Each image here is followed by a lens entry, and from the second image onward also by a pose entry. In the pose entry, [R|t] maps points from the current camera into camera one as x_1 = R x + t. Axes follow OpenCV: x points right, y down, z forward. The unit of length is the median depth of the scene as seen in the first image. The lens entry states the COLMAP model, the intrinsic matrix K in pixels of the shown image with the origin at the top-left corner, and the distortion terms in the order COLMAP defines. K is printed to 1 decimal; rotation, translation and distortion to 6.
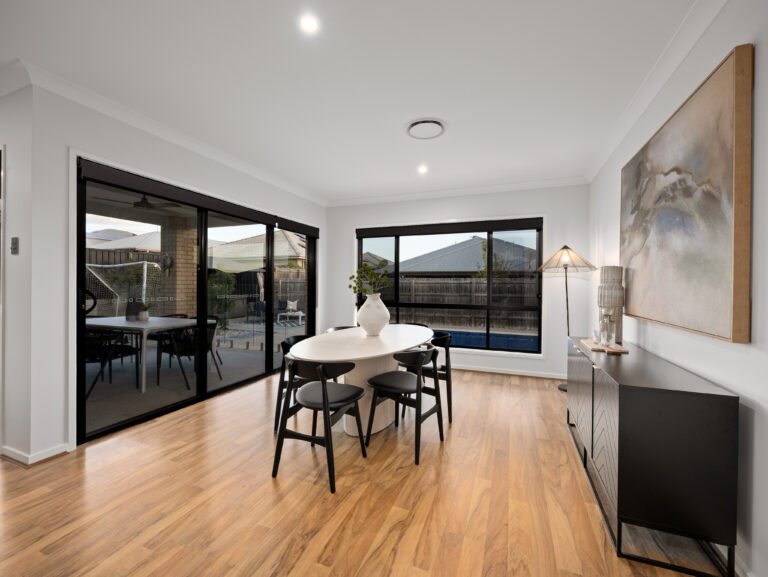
lens RADIAL K [[328.8, 0, 380.1], [0, 328.8, 285.3], [0, 0, 1]] dist [-0.000171, 0.000127]
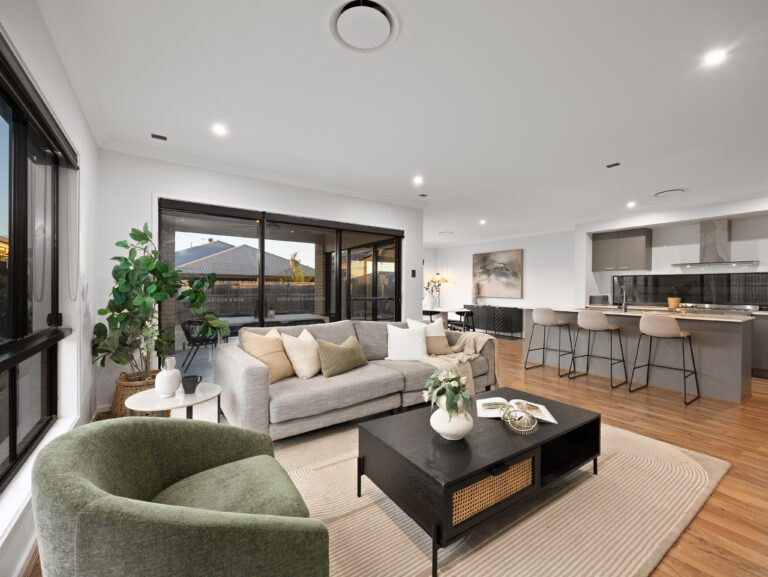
lens RADIAL K [[327.0, 0, 385.7], [0, 327.0, 288.8], [0, 0, 1]] dist [0.000345, 0.000566]
pose [[0.545633, -0.006244, 0.838001, -1.076339], [0.000243, 0.999973, 0.007292, -0.009473], [-0.838024, -0.003775, 0.545620, -0.036909]]
